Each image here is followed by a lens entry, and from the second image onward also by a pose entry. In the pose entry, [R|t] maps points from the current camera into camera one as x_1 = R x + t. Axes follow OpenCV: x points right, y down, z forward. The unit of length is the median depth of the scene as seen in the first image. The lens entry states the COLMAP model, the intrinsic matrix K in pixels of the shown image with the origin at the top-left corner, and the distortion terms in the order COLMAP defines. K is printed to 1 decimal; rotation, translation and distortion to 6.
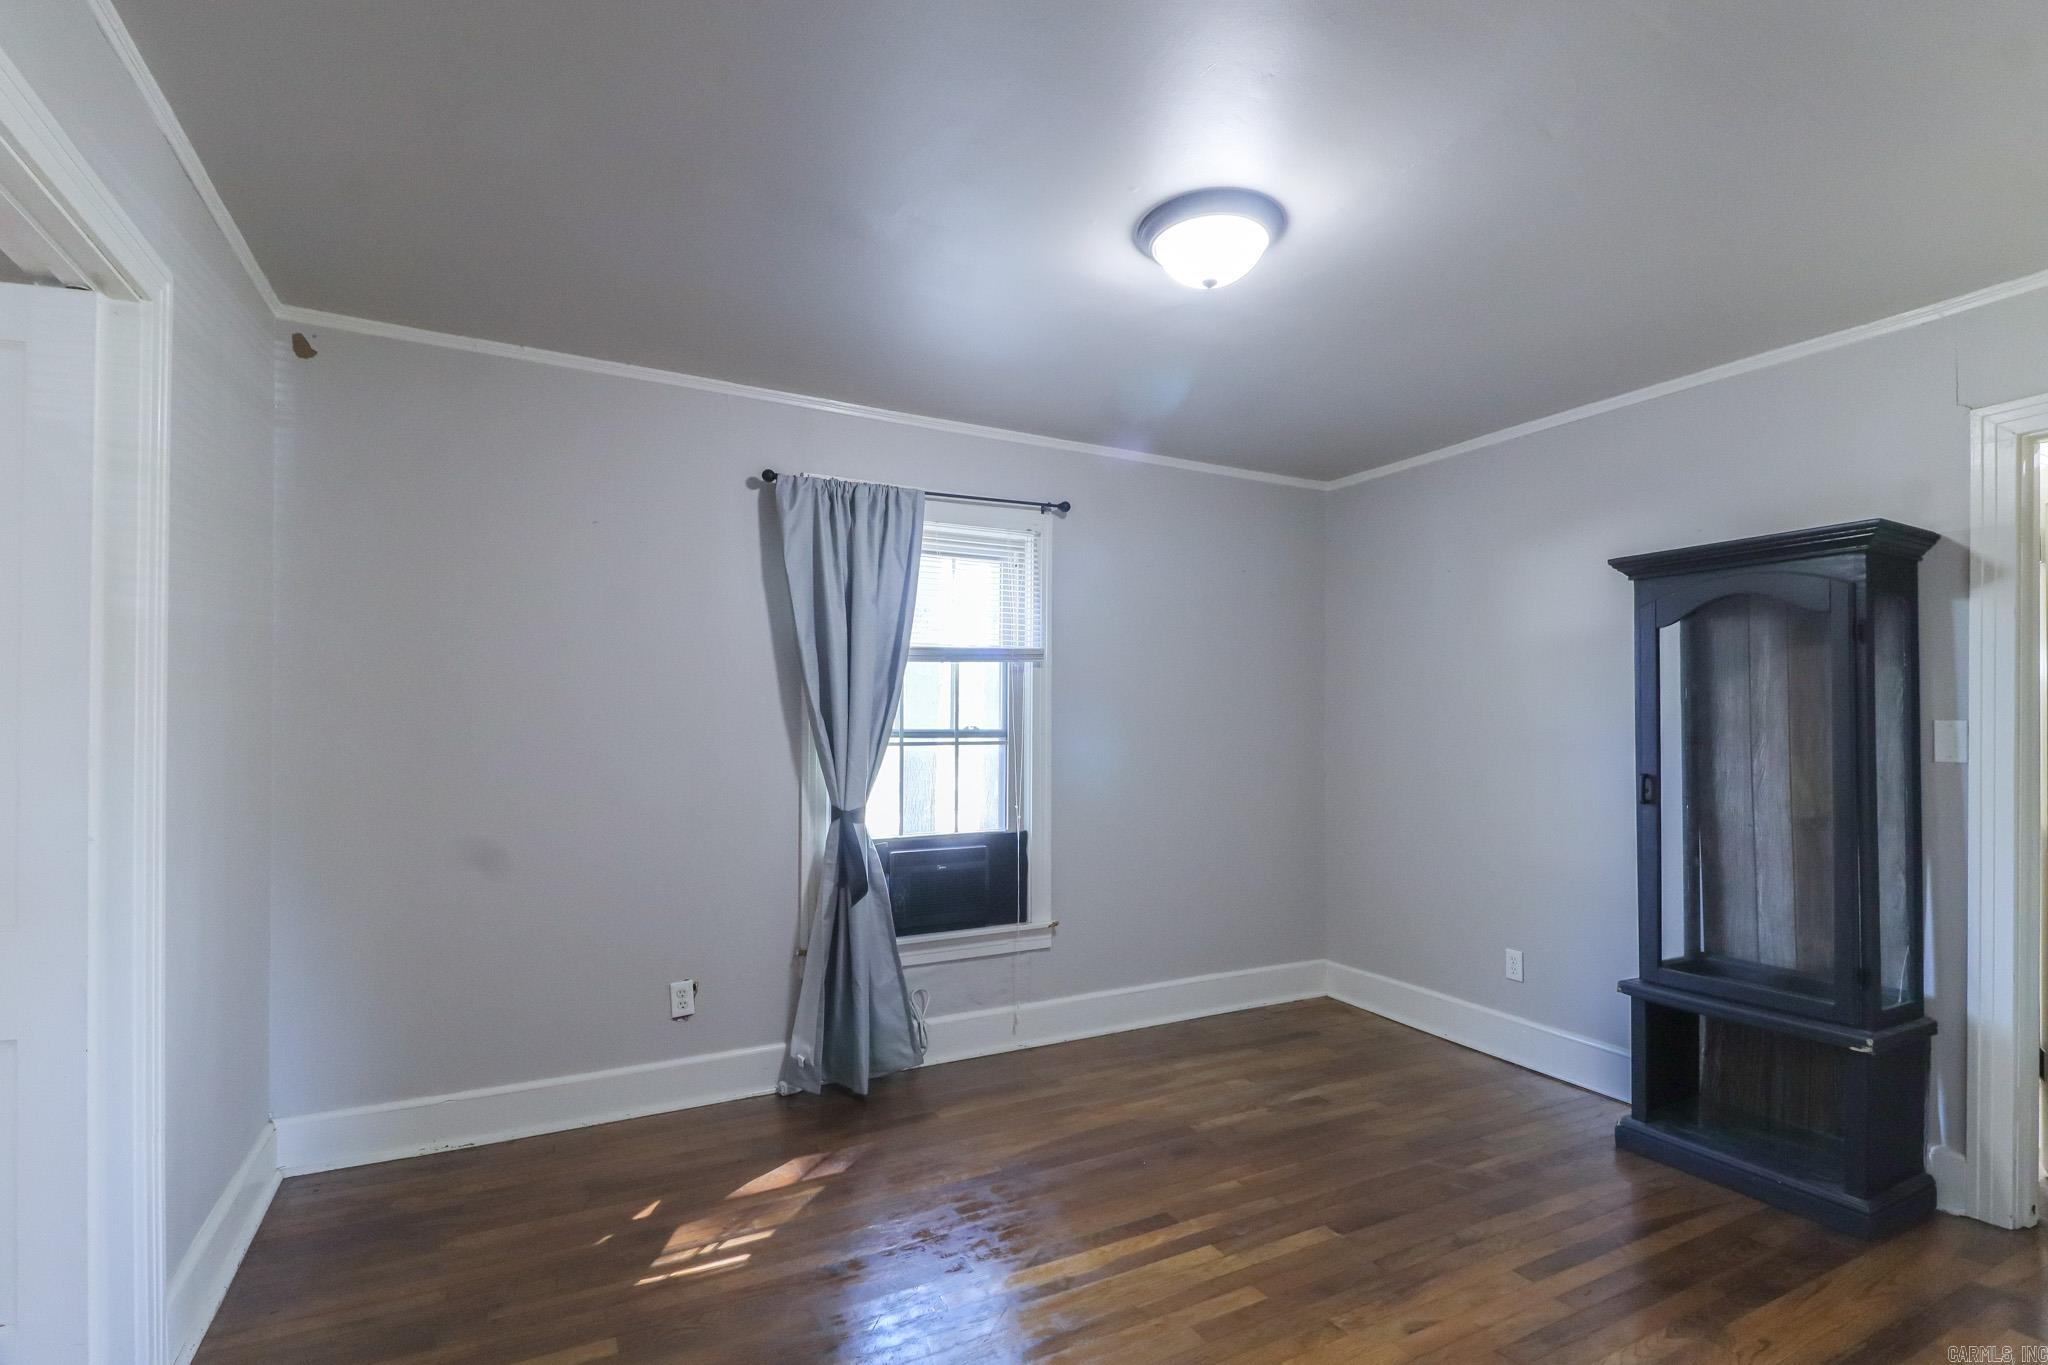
lens RADIAL K [[982.5, 0, 981.3], [0, 982.5, 721.7], [0, 0, 1]] dist [0.029694, -0.013055]
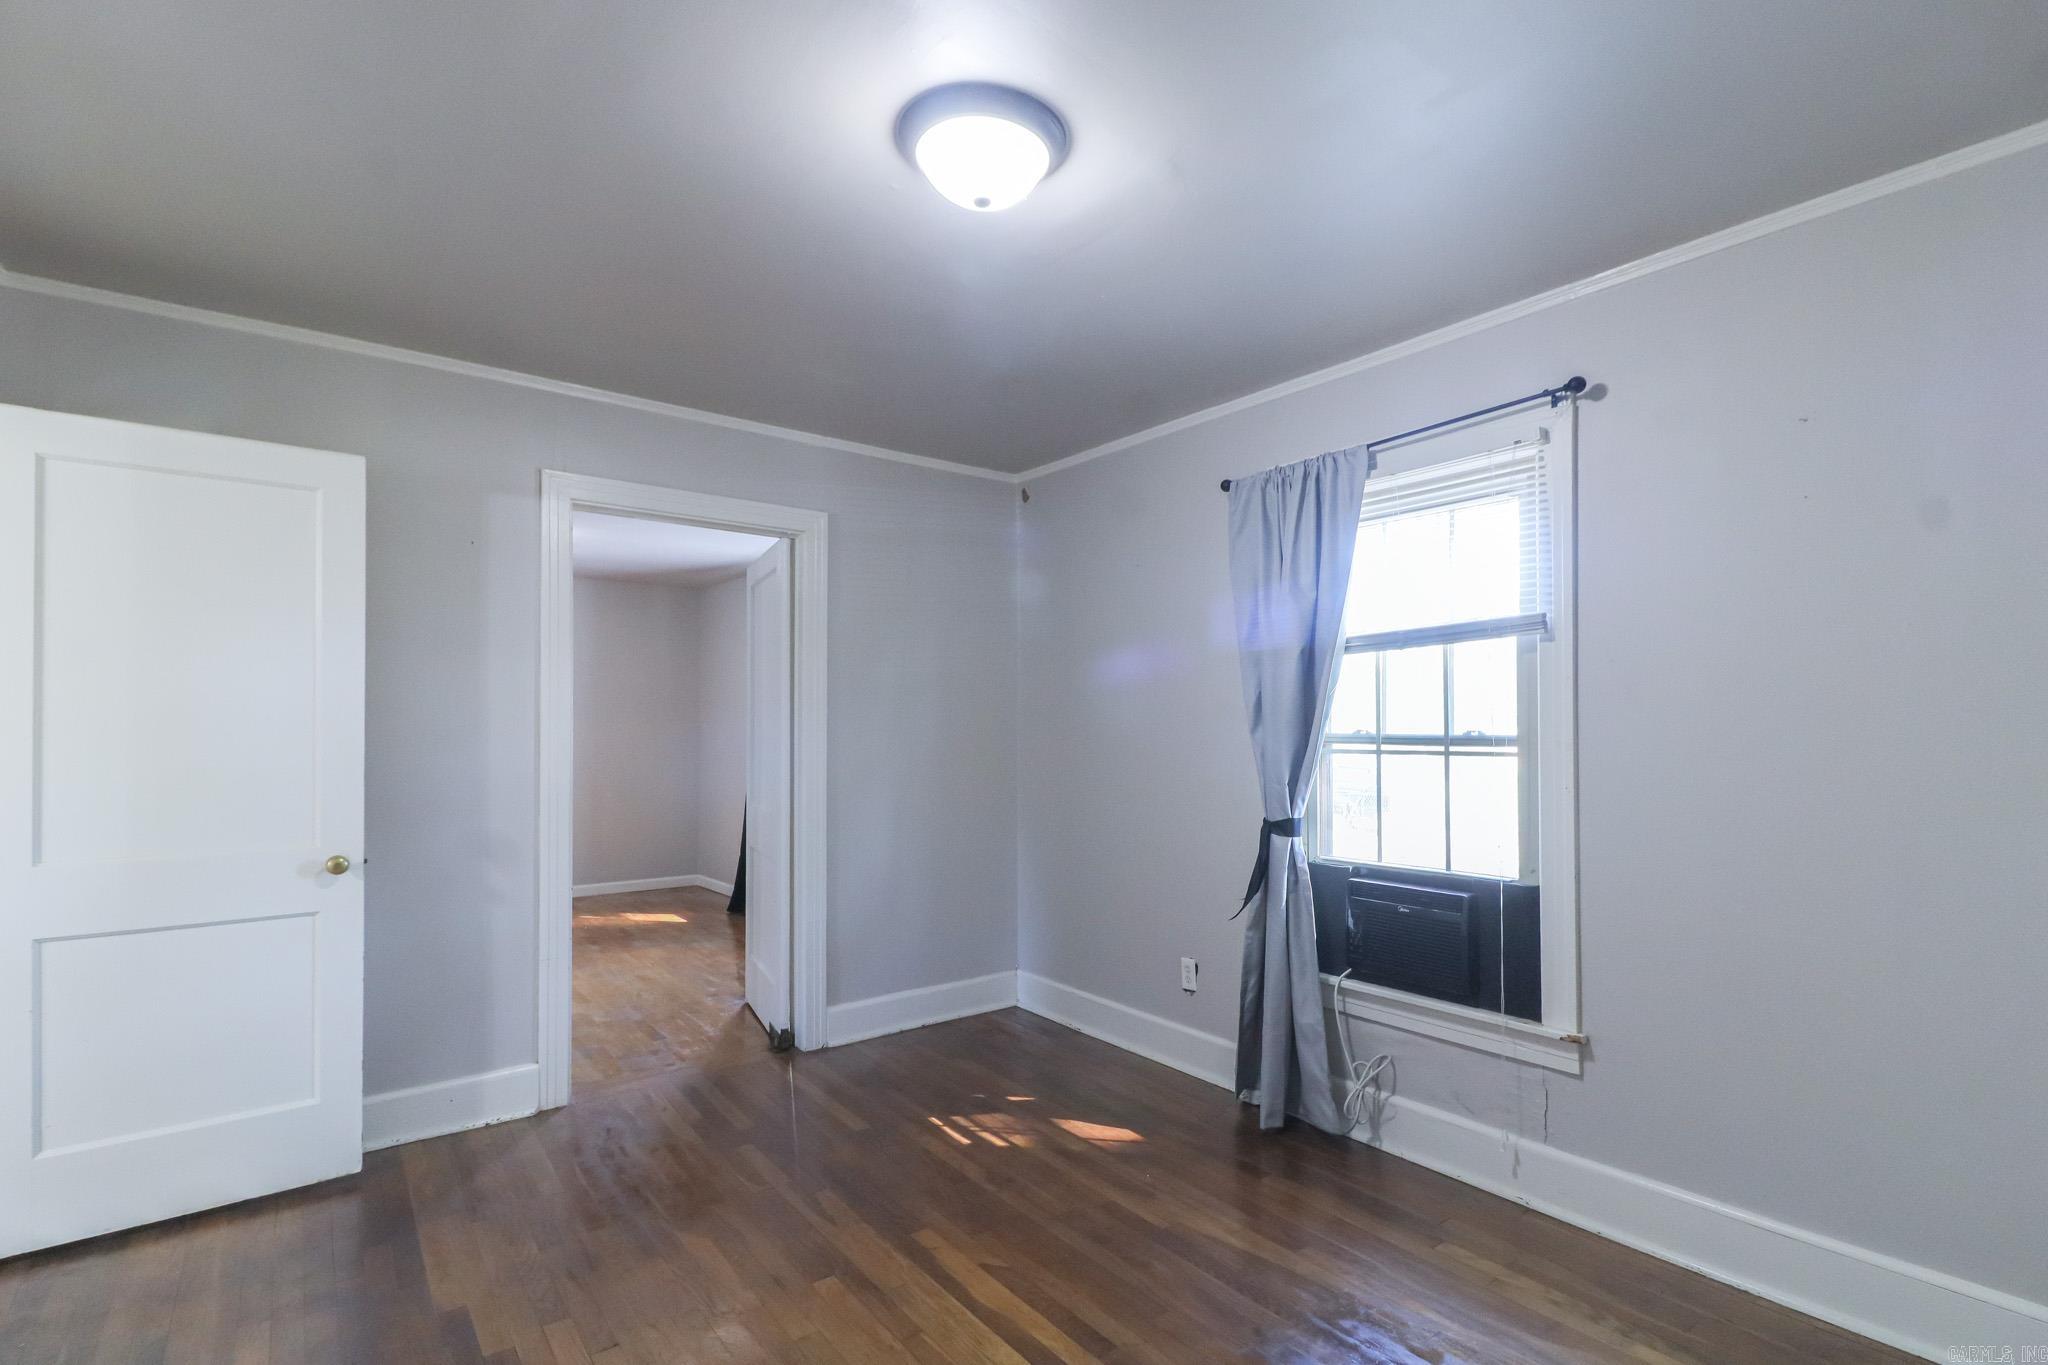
lens RADIAL K [[982.5, 0, 1029.8], [0, 982.5, 724.4], [0, 0, 1]] dist [0.029694, -0.013055]
pose [[0.164396, -0.005026, -0.986382, 0.696477], [0.008123, 0.999960, -0.003742, 0.000097], [0.986361, -0.007397, 0.164430, 0.579185]]
